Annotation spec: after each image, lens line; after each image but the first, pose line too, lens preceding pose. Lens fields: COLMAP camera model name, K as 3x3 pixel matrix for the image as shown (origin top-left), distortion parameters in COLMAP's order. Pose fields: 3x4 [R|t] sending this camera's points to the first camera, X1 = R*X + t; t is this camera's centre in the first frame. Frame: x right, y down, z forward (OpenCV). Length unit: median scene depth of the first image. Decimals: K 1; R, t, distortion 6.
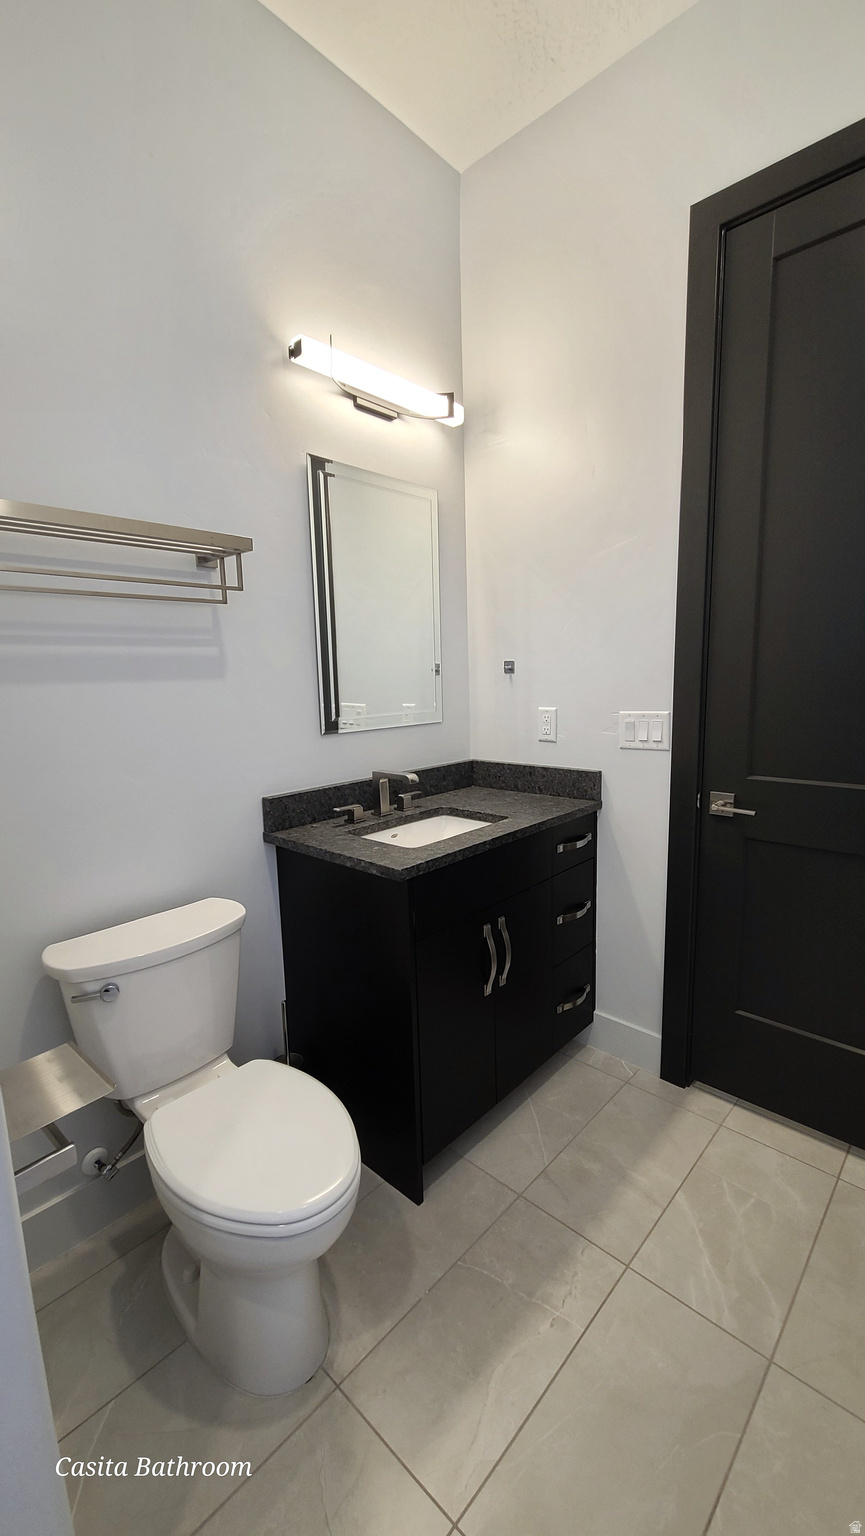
lens RADIAL K [[630.3, 0, 438.9], [0, 630.3, 768.7], [0, 0, 1]] dist [0.000071, 0.000145]
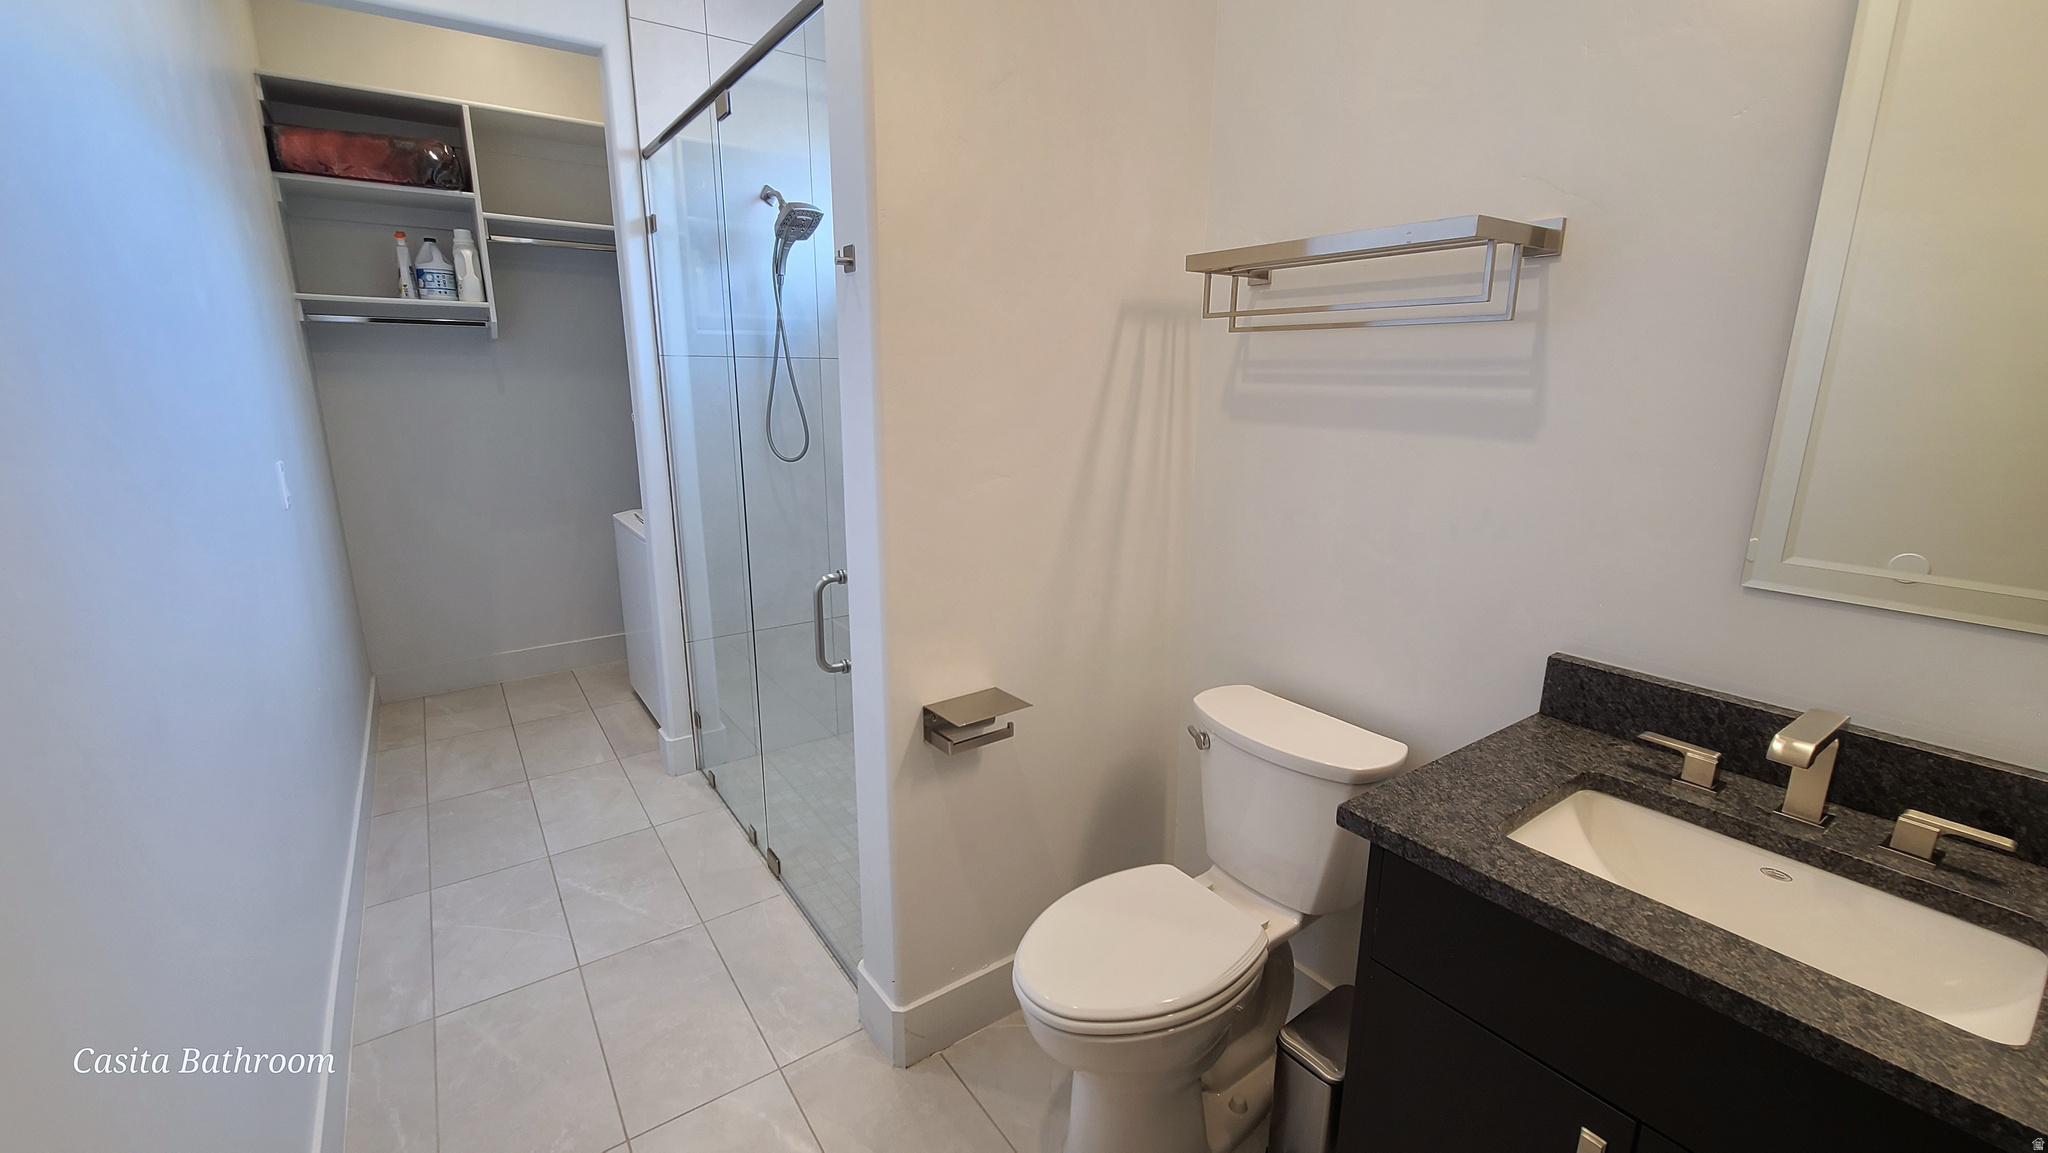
lens RADIAL K [[840.5, 0, 1030.8], [0, 840.5, 574.0], [0, 0, 1]] dist [0.000071, 0.000145]
pose [[-0.213229, 0.246617, -0.945364, 0.565082], [-0.150195, 0.947841, 0.281140, -0.177391], [0.965388, 0.201936, -0.165067, 0.694979]]
